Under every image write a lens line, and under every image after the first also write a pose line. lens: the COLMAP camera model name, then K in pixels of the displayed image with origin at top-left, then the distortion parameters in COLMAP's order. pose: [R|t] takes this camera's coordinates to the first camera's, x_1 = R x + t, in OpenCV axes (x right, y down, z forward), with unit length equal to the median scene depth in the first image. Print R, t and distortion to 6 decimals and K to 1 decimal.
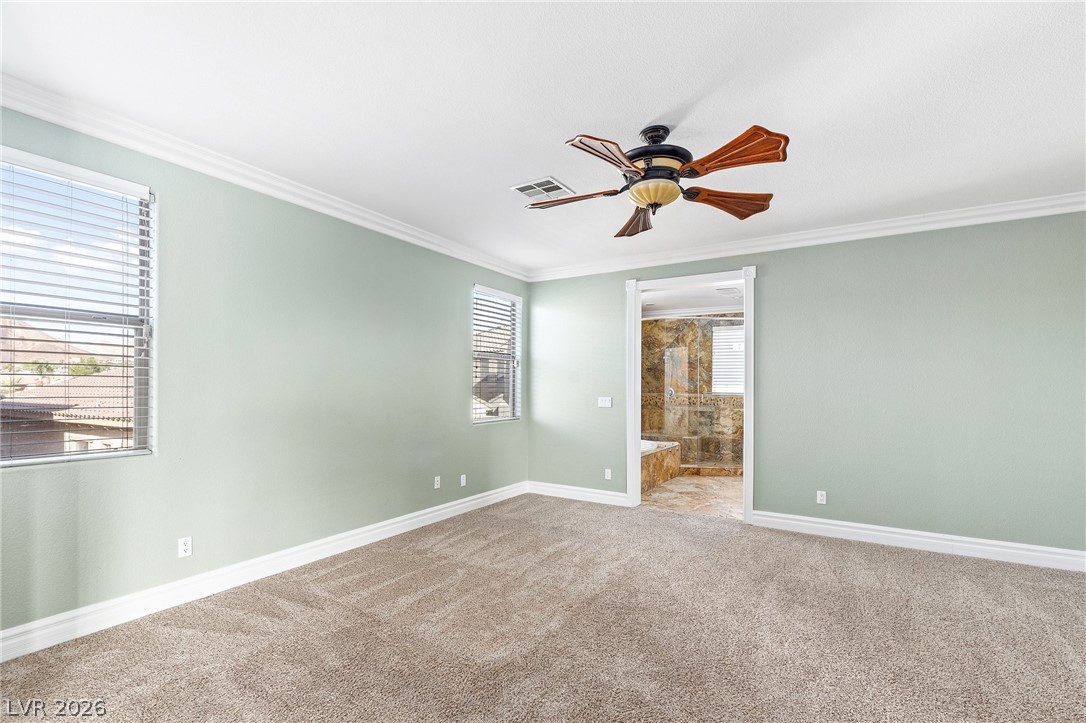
lens RADIAL K [[496.3, 0, 524.4], [0, 496.3, 385.2], [0, 0, 1]] dist [0.002004, 0.000309]
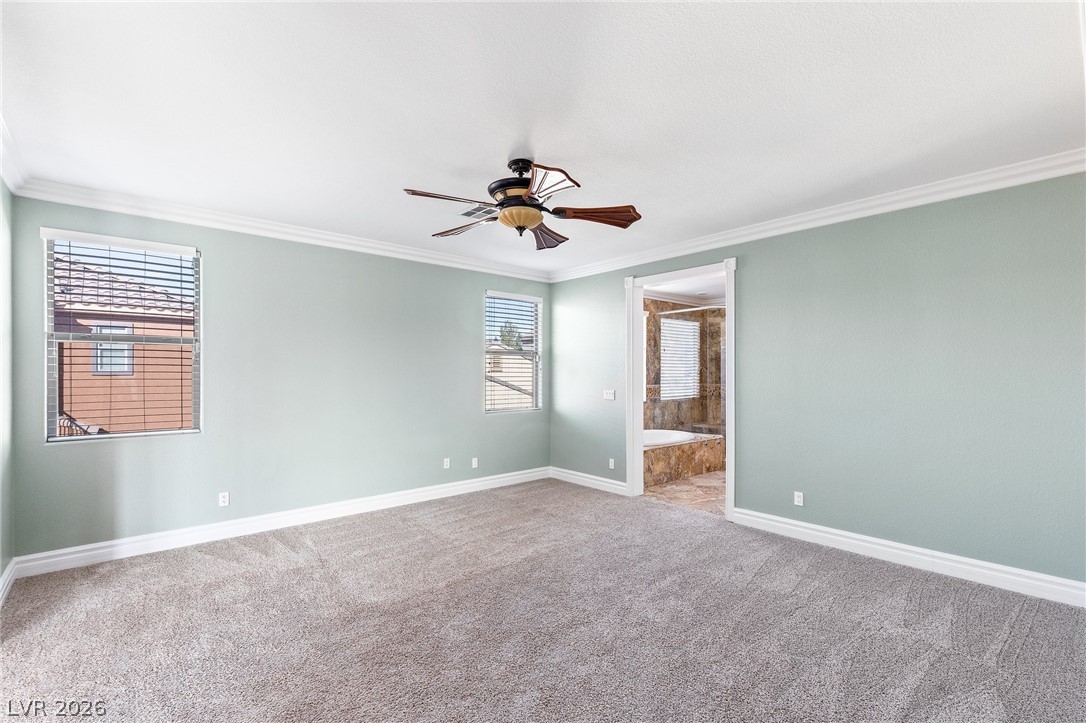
lens RADIAL K [[496.3, 0, 549.8], [0, 496.3, 369.4], [0, 0, 1]] dist [0.002004, 0.000309]
pose [[0.953700, -0.008591, -0.300637, 0.432436], [0.008054, 0.999963, -0.003026, -0.021166], [0.300652, 0.000465, 0.953734, -0.044986]]
